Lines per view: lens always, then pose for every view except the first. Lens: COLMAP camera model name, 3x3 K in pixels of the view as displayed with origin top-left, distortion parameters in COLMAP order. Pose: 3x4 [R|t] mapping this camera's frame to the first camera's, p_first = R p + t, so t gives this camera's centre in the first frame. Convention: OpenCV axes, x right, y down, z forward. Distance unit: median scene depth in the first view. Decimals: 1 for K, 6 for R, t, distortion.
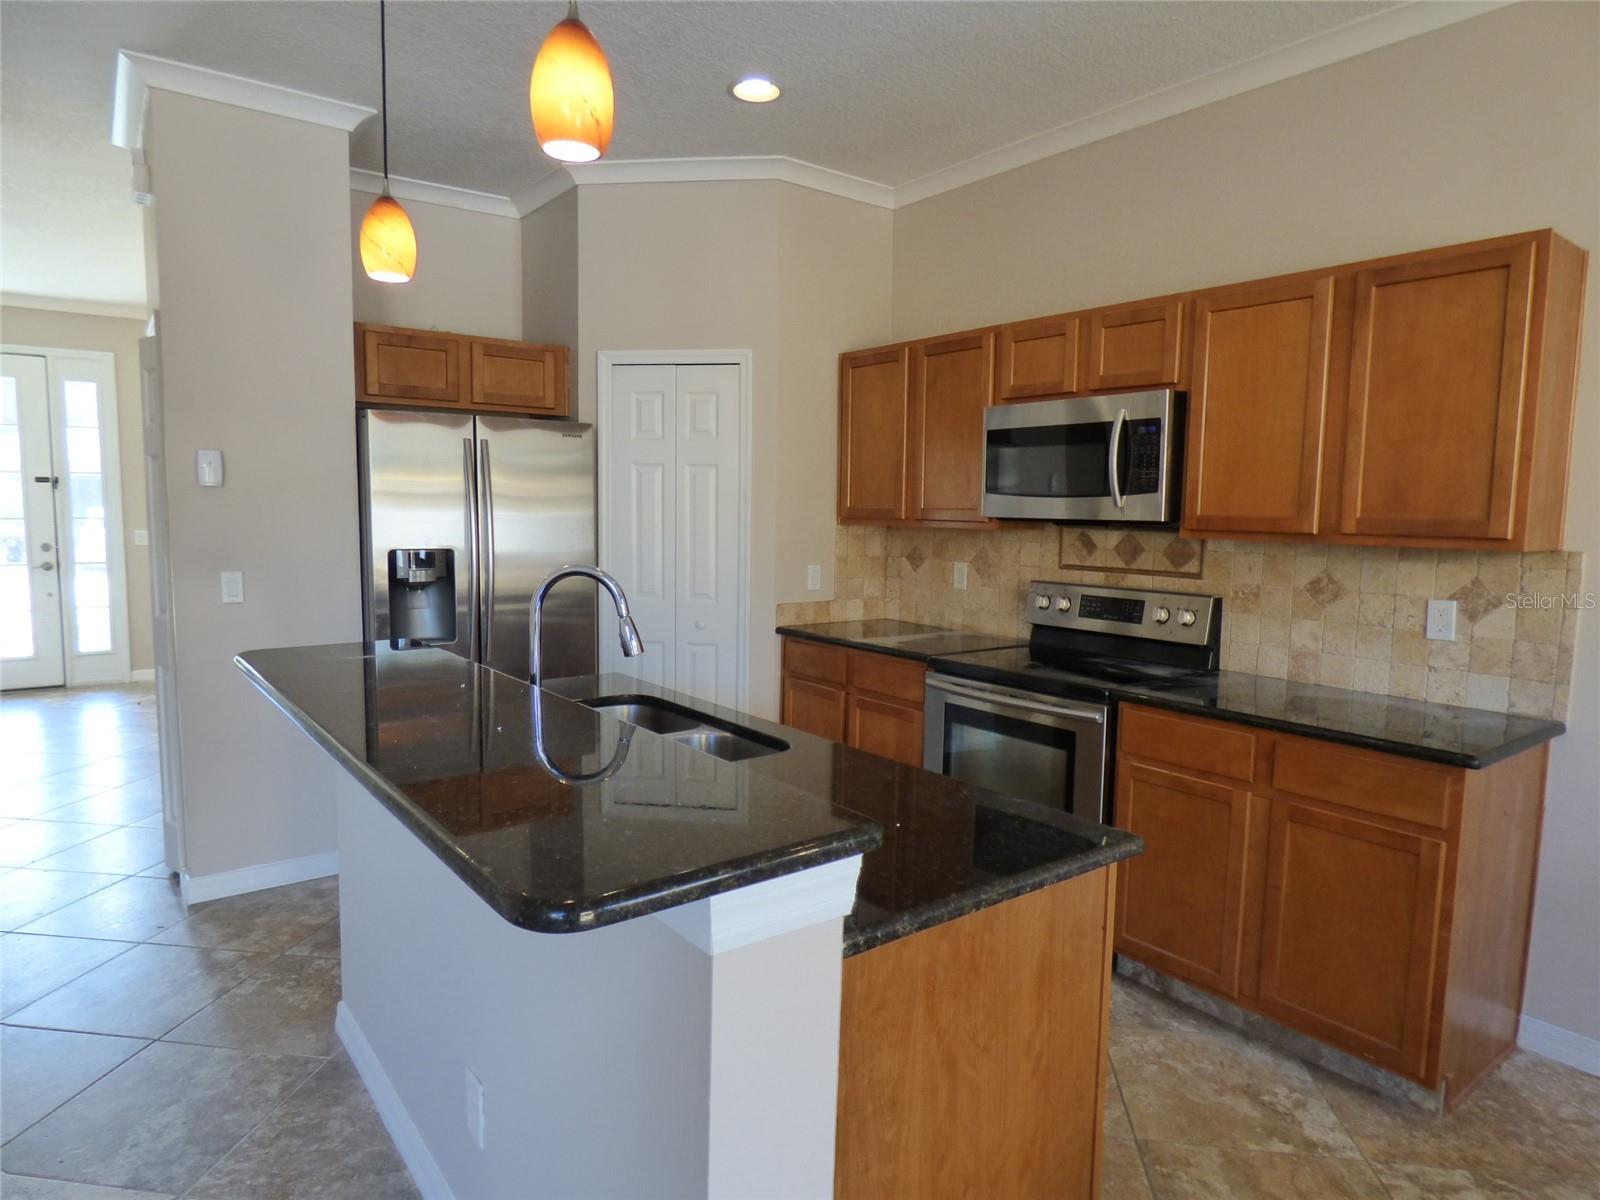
lens RADIAL K [[950.4, 0, 800.0], [0, 950.4, 600.0], [0, 0, 1]] dist [-0.002642, -0.002561]
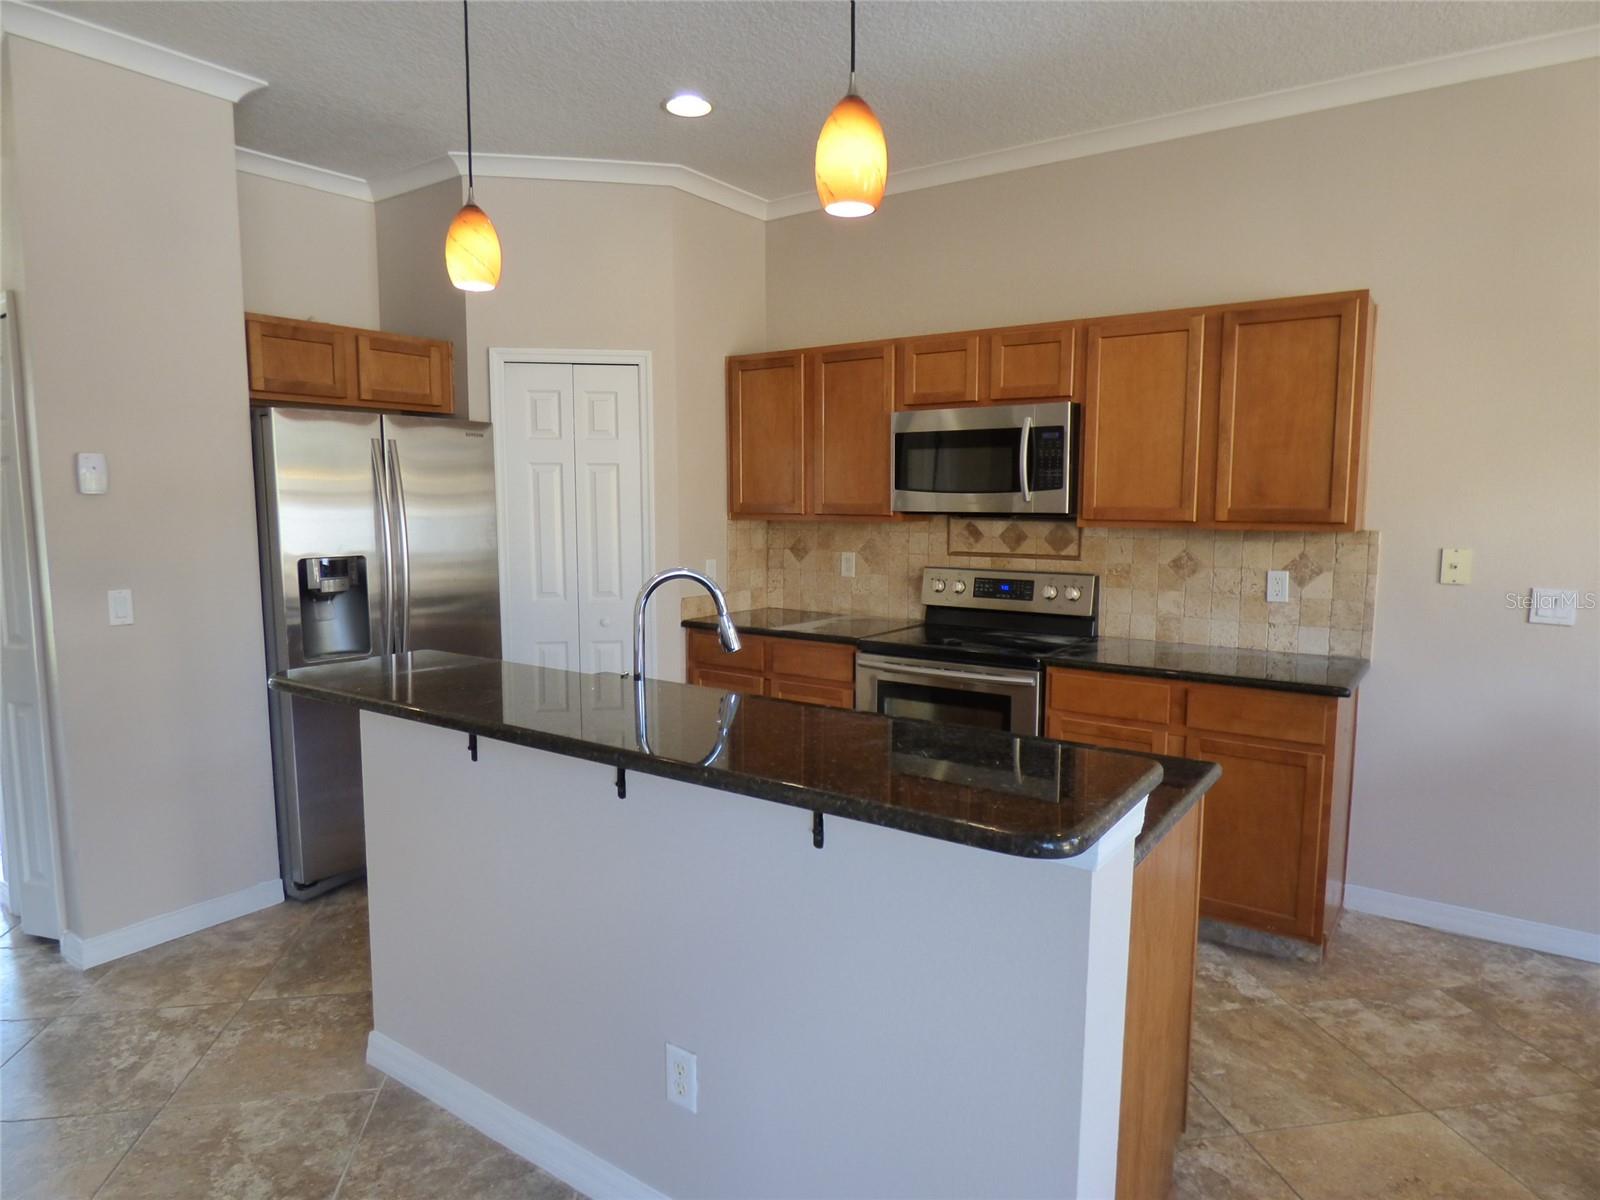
lens RADIAL K [[946.9, 0, 798.9], [0, 946.9, 596.9], [0, 0, 1]] dist [-0.000551, -0.001009]
pose [[0.957042, -0.044974, 0.286440, -0.260239], [0.042431, 0.998986, 0.015080, -0.009641], [-0.286828, -0.002278, 0.957979, -0.032437]]
